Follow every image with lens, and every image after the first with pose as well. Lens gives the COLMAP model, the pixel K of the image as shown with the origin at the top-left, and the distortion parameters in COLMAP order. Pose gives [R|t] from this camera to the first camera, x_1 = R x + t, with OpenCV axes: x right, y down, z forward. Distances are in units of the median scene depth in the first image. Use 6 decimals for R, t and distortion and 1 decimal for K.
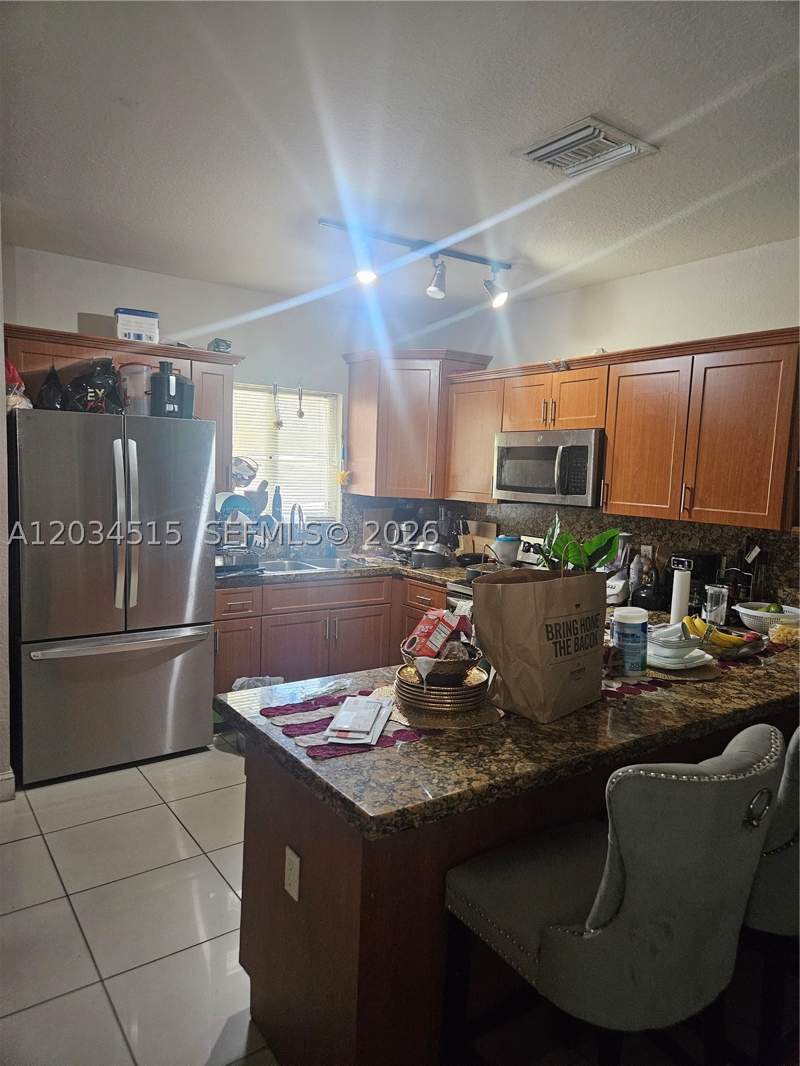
lens RADIAL K [[714.6, 0, 400.0], [0, 714.6, 533.0], [0, 0, 1]] dist [0.034170, -0.001086]
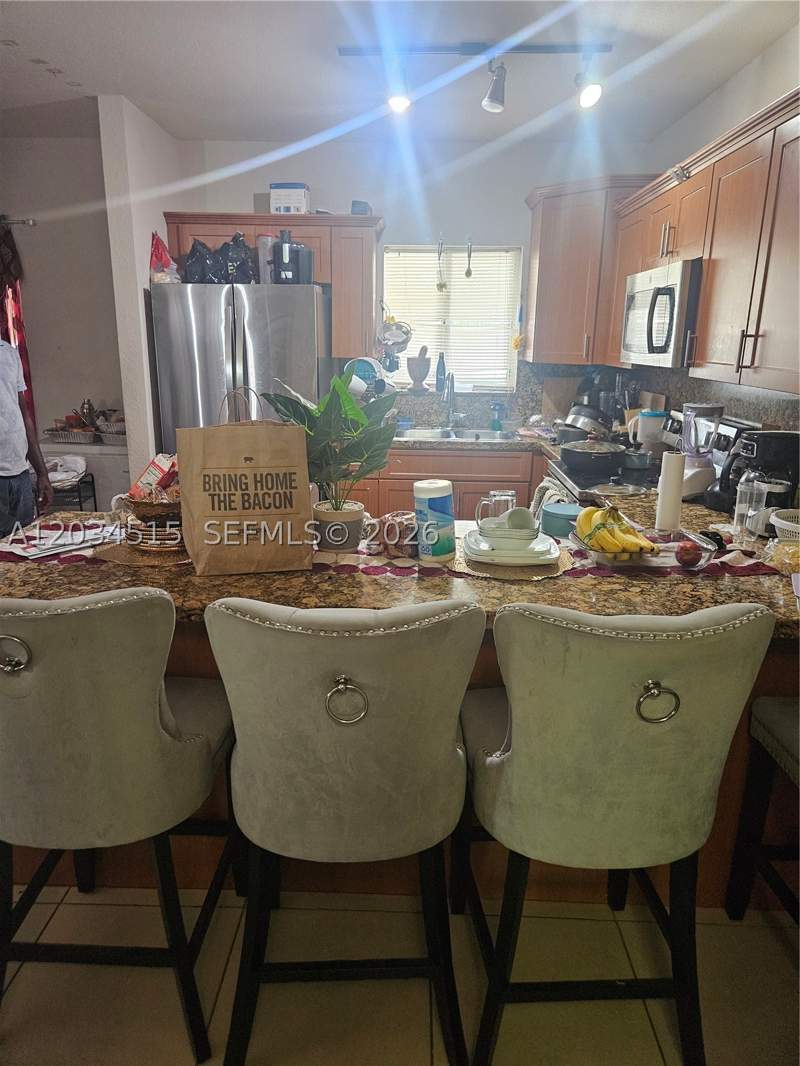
lens RADIAL K [[716.6, 0, 400.0], [0, 716.6, 533.0], [0, 0, 1]] dist [0.005242, 0.000547]
pose [[0.799271, 0.133570, -0.585940, 0.510098], [-0.040111, 0.984671, 0.169749, 0.017660], [0.599631, -0.112173, 0.792376, 0.210887]]
